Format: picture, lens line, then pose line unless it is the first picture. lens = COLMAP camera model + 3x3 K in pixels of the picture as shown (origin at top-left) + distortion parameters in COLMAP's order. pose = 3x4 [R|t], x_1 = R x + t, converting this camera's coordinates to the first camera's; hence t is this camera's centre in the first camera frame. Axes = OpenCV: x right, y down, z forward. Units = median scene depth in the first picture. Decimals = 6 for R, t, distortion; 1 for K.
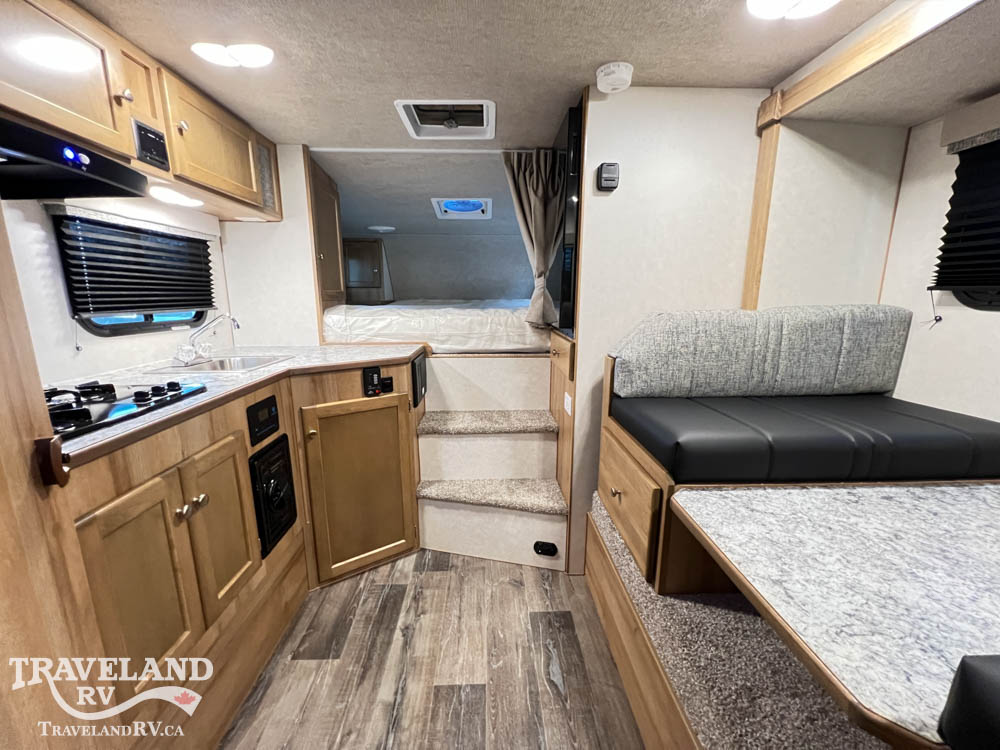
lens RADIAL K [[398.8, 0, 498.3], [0, 398.8, 373.5], [0, 0, 1]] dist [-0.001305, 0.000736]
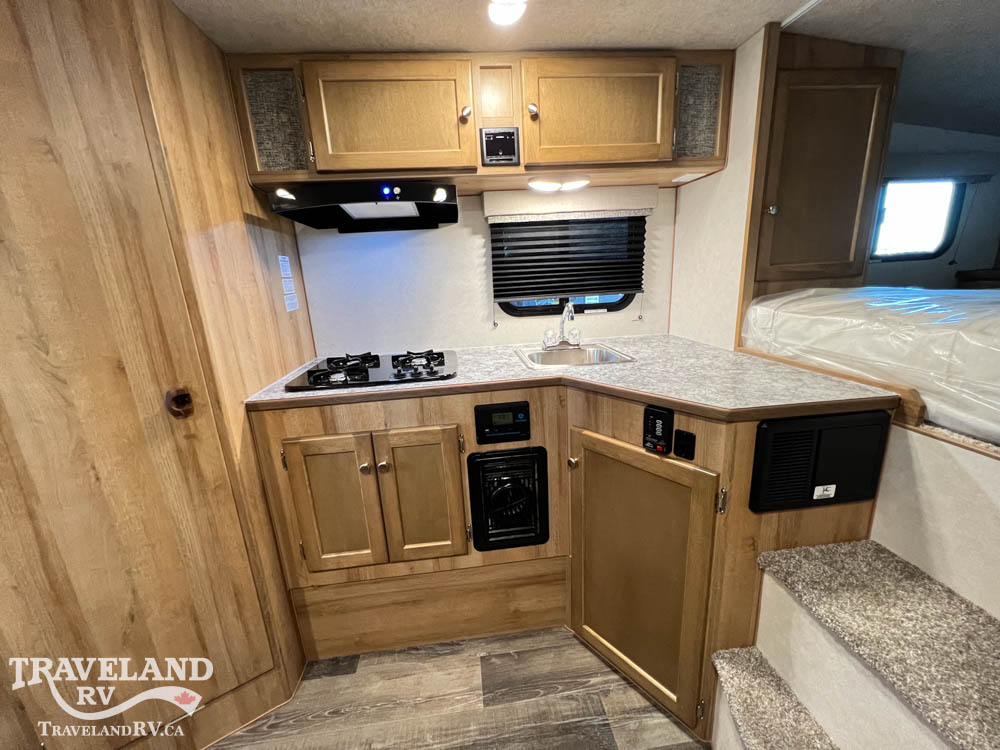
lens RADIAL K [[398.8, 0, 498.3], [0, 398.8, 373.5], [0, 0, 1]] dist [-0.001305, 0.000736]
pose [[0.073846, 0.239479, -0.968089, 0.237964], [-0.143214, 0.963225, 0.227351, -0.170350], [0.986933, 0.121855, 0.105427, 0.717547]]
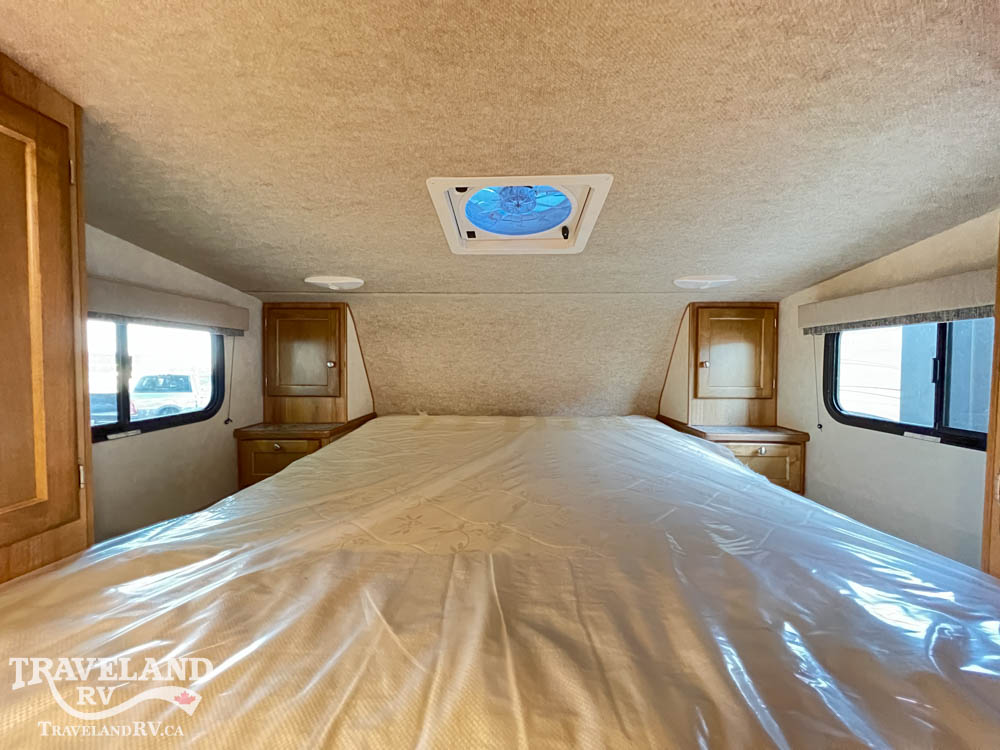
lens RADIAL K [[398.8, 0, 498.3], [0, 398.8, 373.5], [0, 0, 1]] dist [-0.001305, 0.000736]
pose [[0.998033, 0.004192, -0.062545, -0.146770], [-0.014207, 0.986923, -0.160565, -0.379533], [0.061054, 0.161138, 0.985042, 1.168598]]
